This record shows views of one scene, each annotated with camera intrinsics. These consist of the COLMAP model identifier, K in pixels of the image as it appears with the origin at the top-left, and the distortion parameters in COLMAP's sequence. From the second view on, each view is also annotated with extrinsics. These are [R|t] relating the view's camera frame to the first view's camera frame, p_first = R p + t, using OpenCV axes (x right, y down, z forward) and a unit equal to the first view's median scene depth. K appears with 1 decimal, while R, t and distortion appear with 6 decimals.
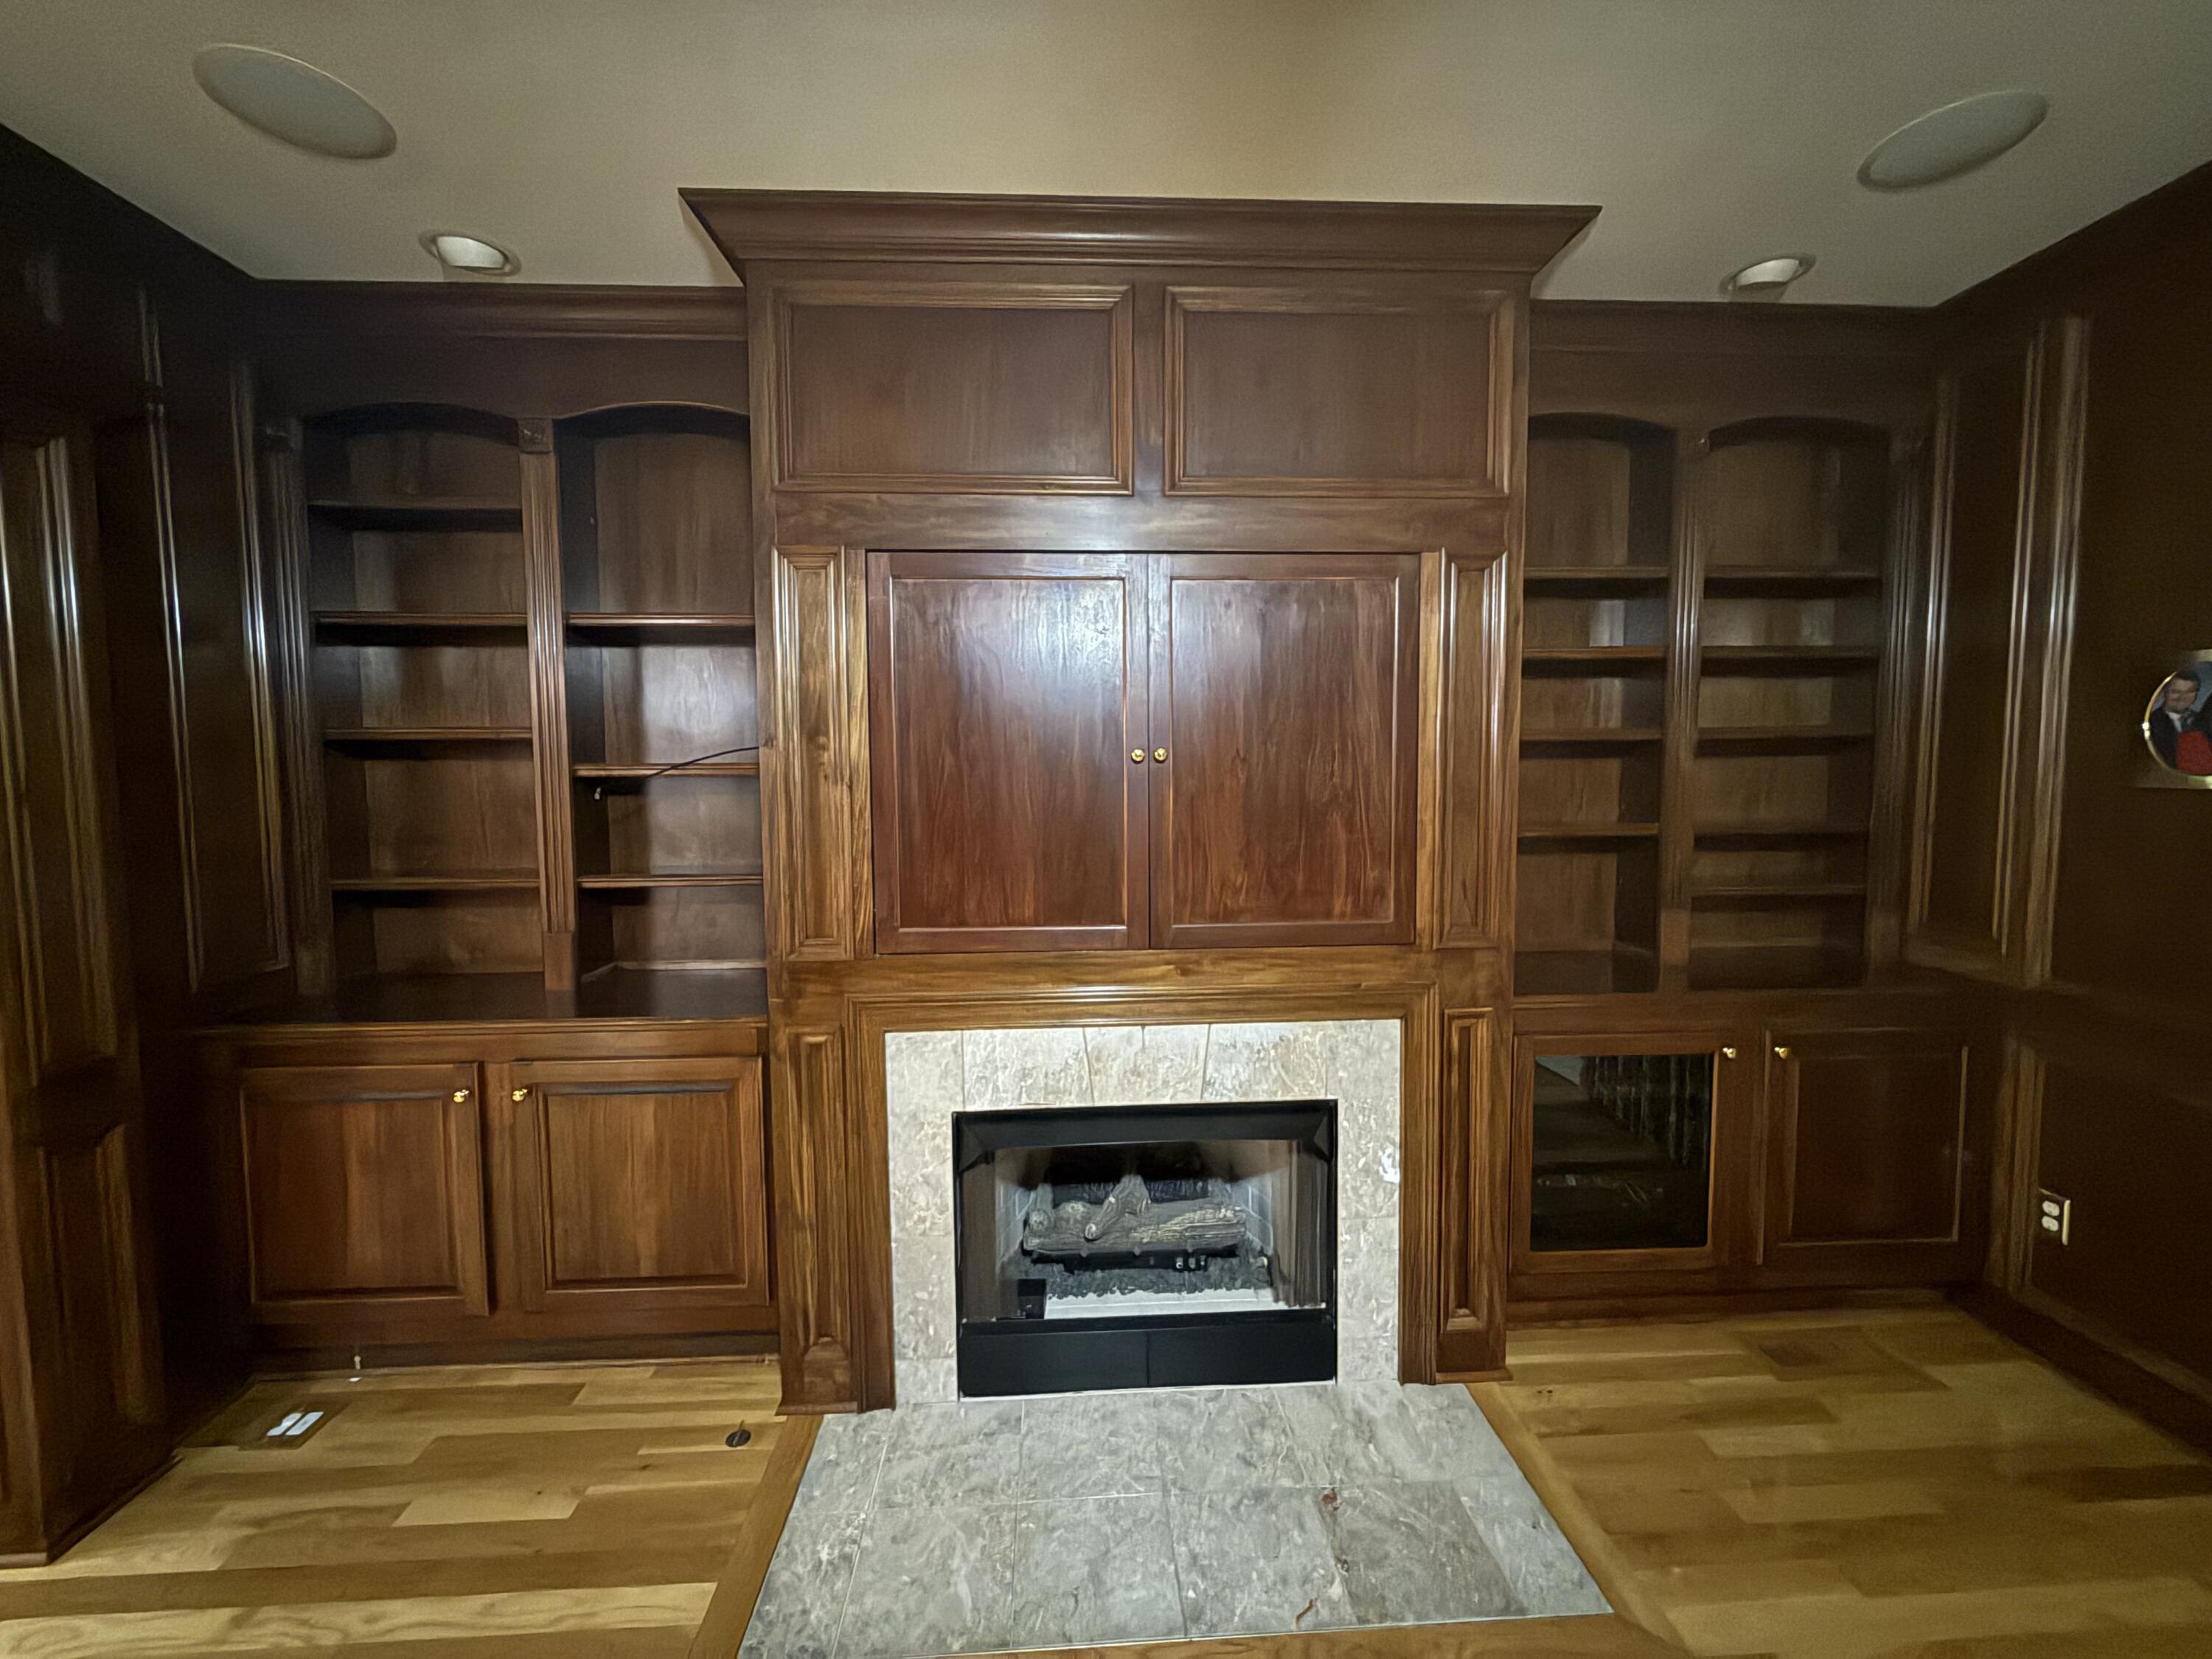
lens RADIAL K [[882.5, 0, 1104.4], [0, 882.5, 830.6], [0, 0, 1]] dist [-0.001134, 0.001035]
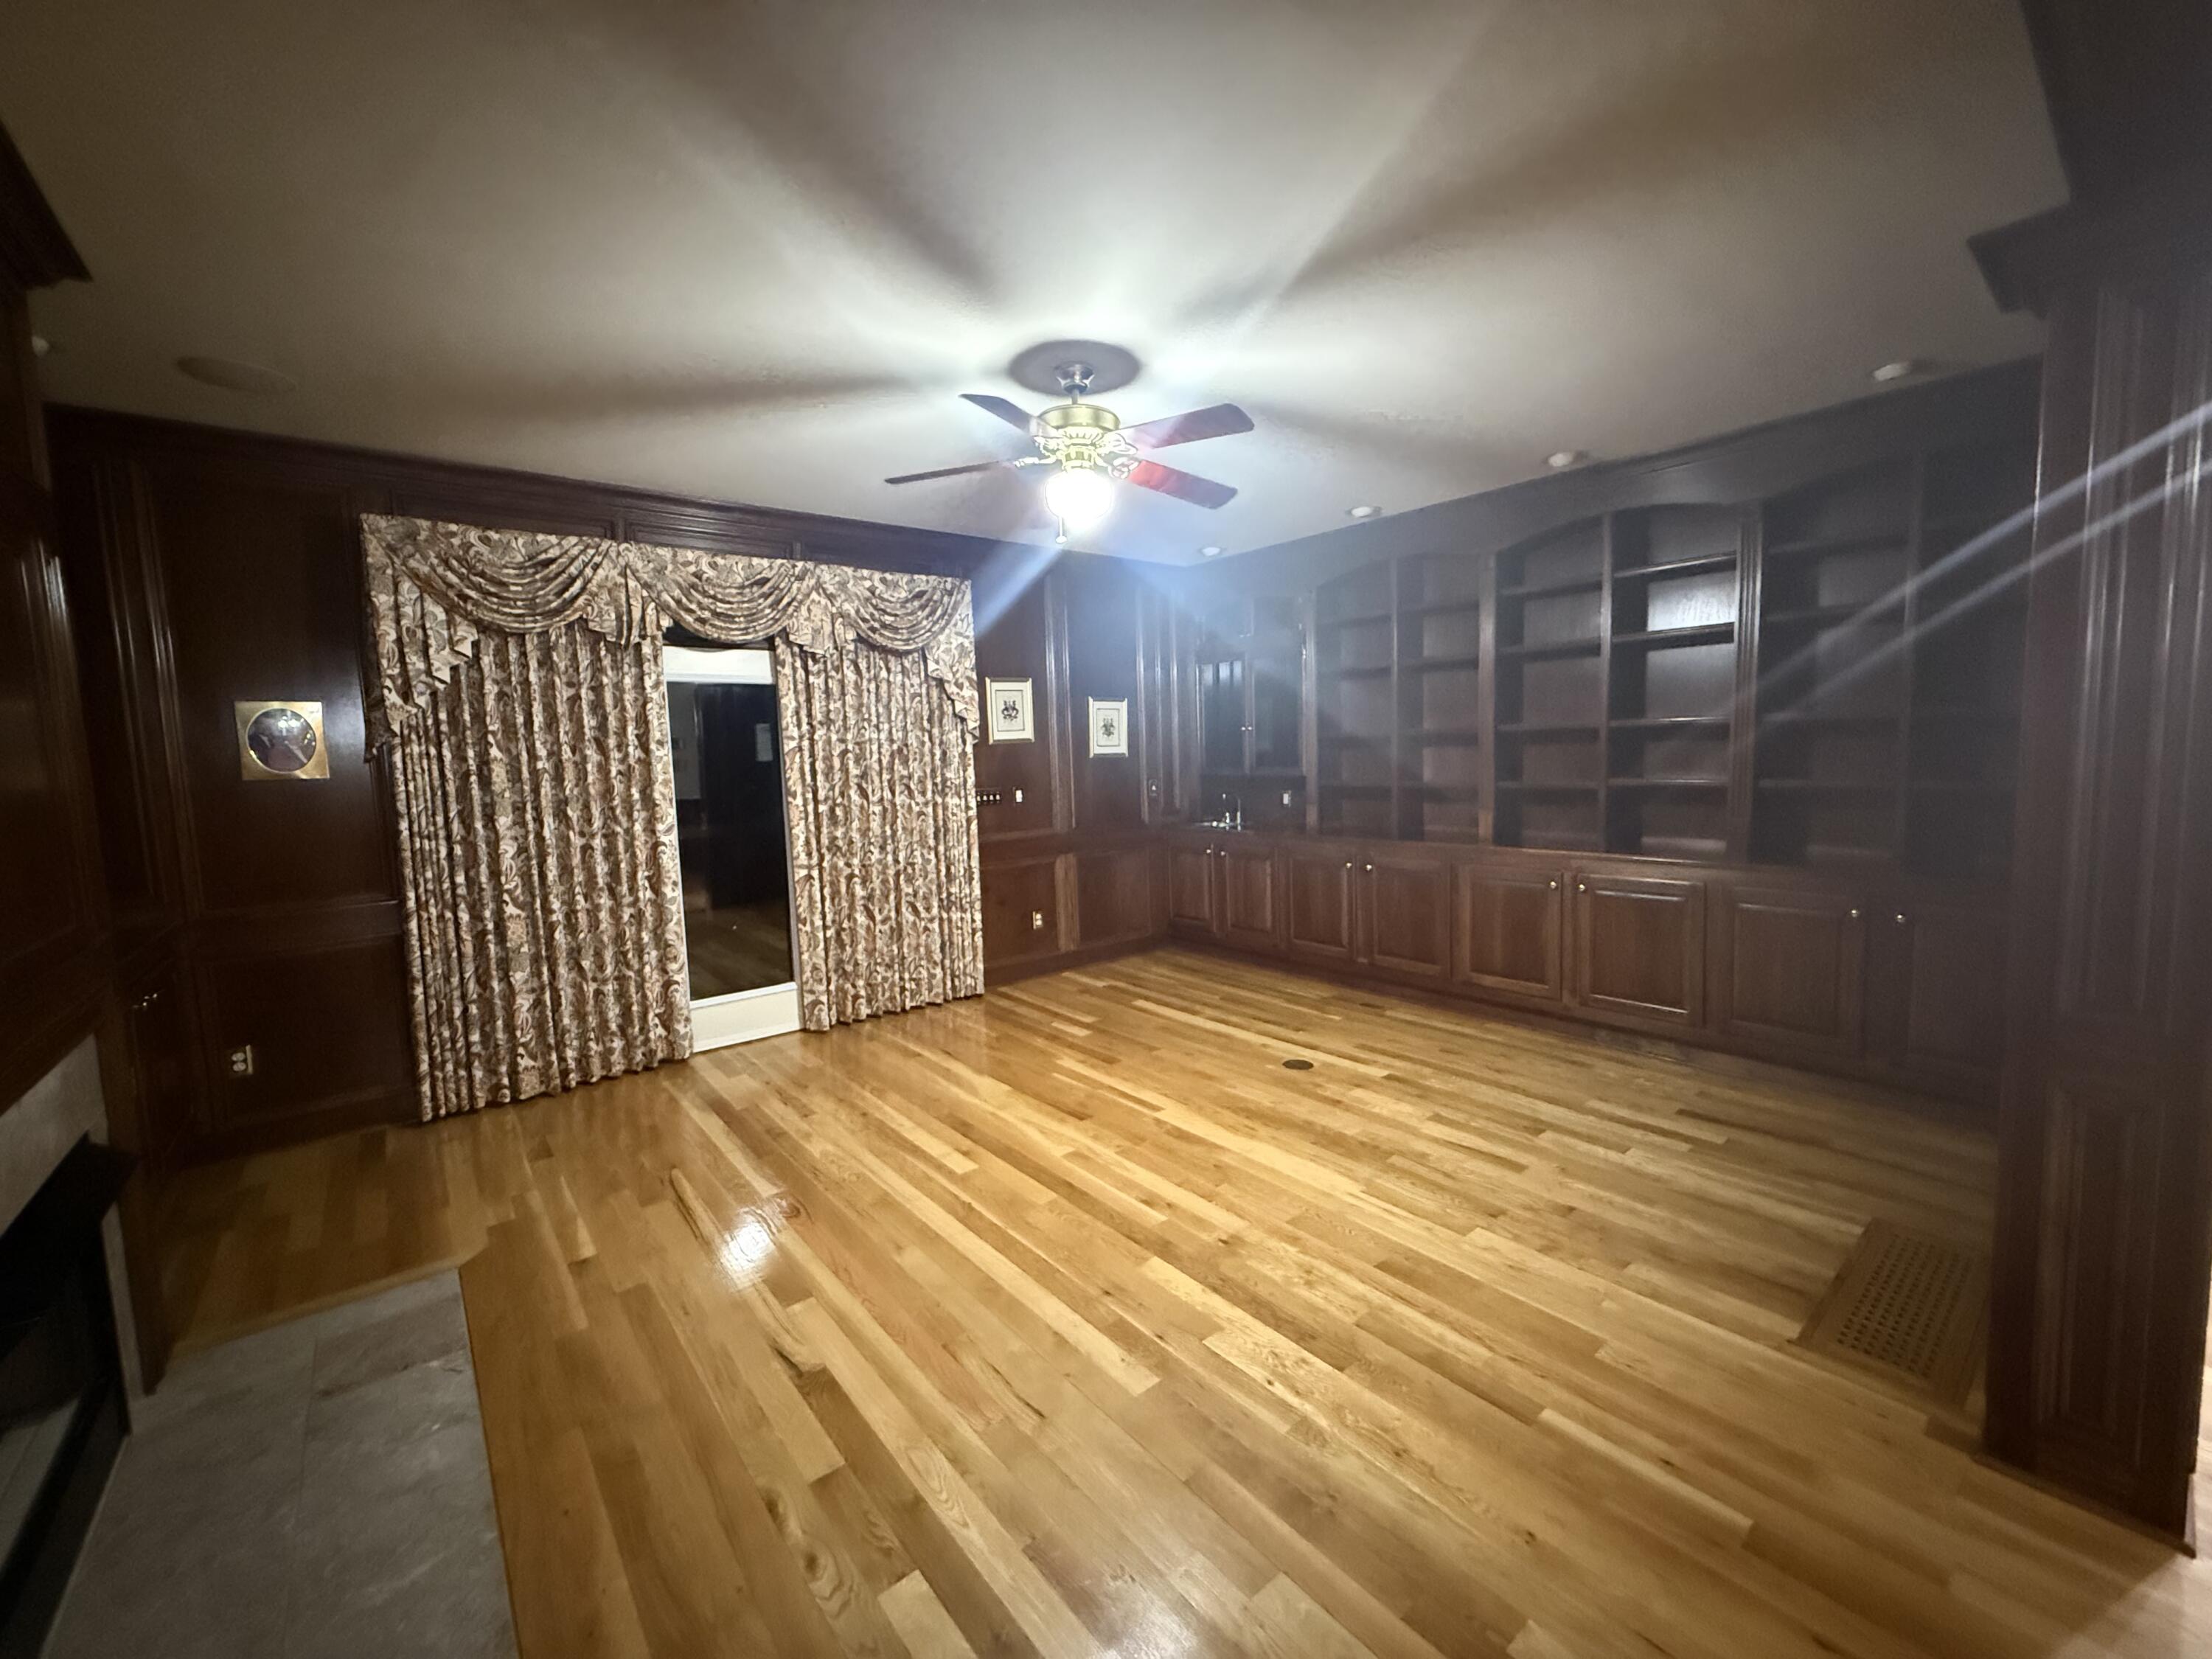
lens RADIAL K [[882.5, 0, 1103.7], [0, 882.5, 833.1], [0, 0, 1]] dist [-0.001134, 0.001035]
pose [[-0.593288, -0.045435, 0.803707, -1.082701], [0.094634, 0.987546, 0.125685, -0.006020], [-0.799408, 0.150626, -0.581600, 0.663591]]
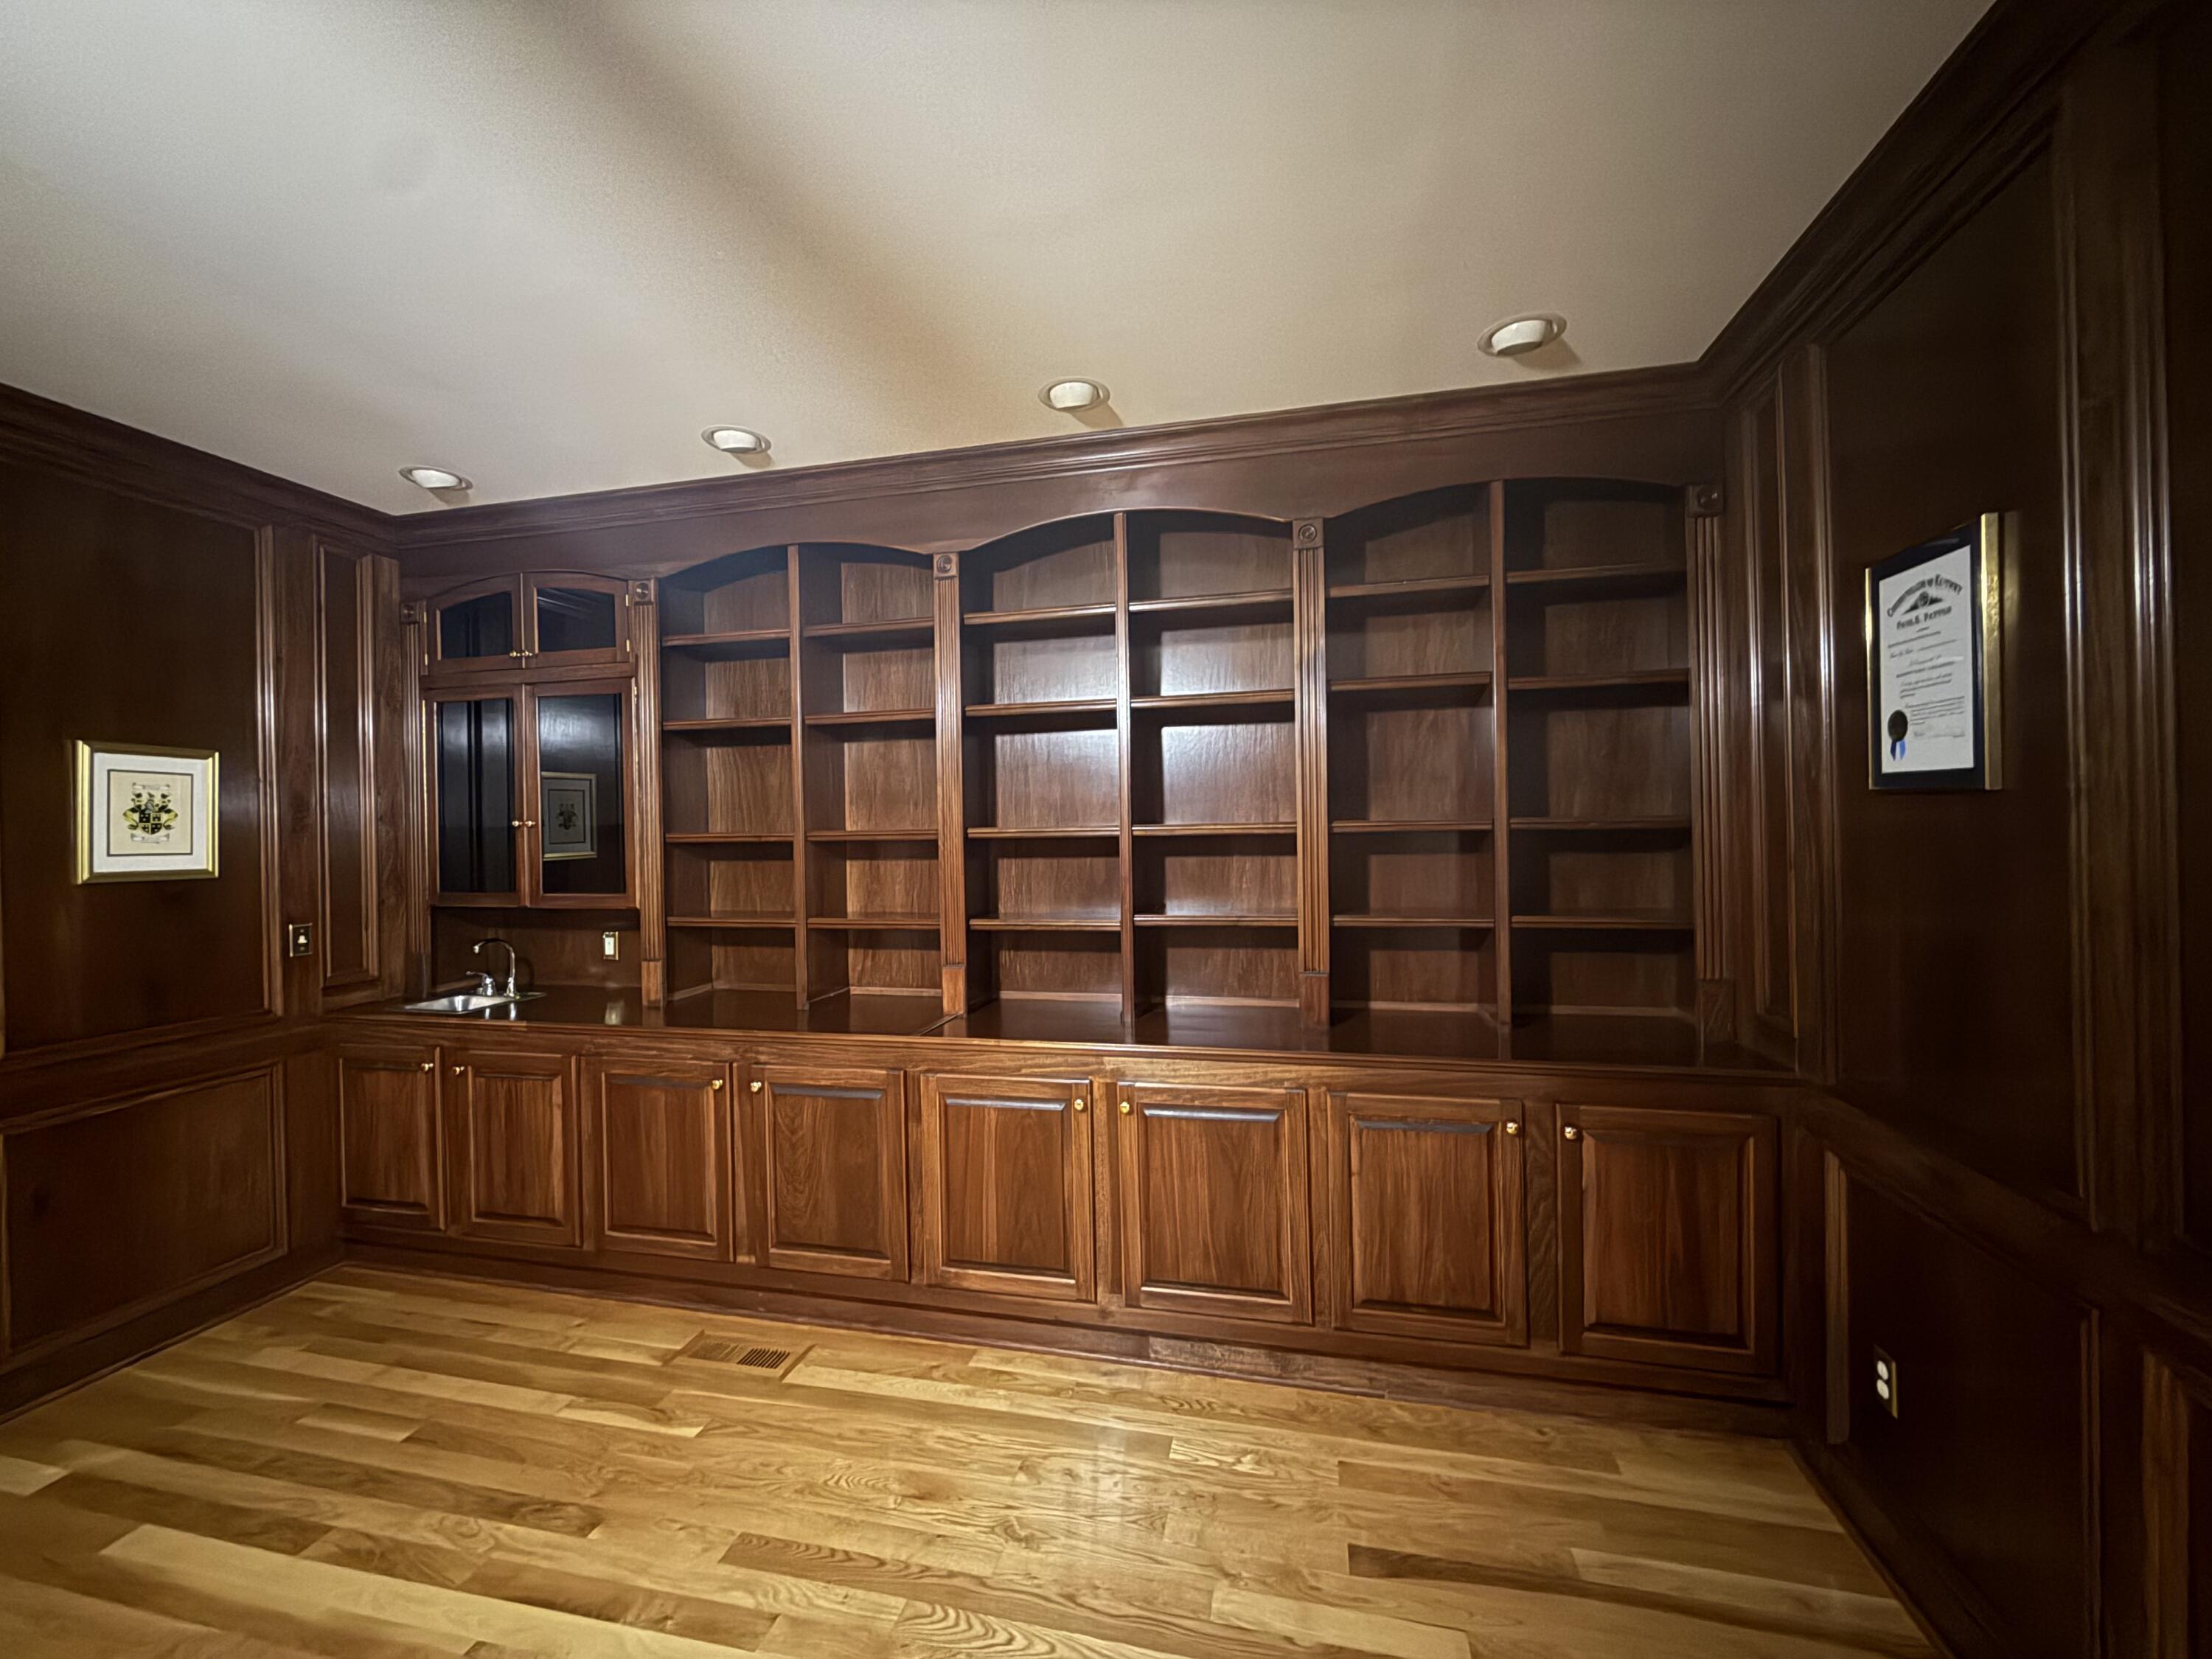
lens RADIAL K [[882.5, 0, 1104.5], [0, 882.5, 830.8], [0, 0, 1]] dist [-0.001134, 0.001035]
pose [[-0.960962, 0.027547, 0.275305, -0.445006], [0.047187, 0.996771, 0.064970, 0.024052], [-0.272626, 0.075424, -0.959159, -0.219812]]
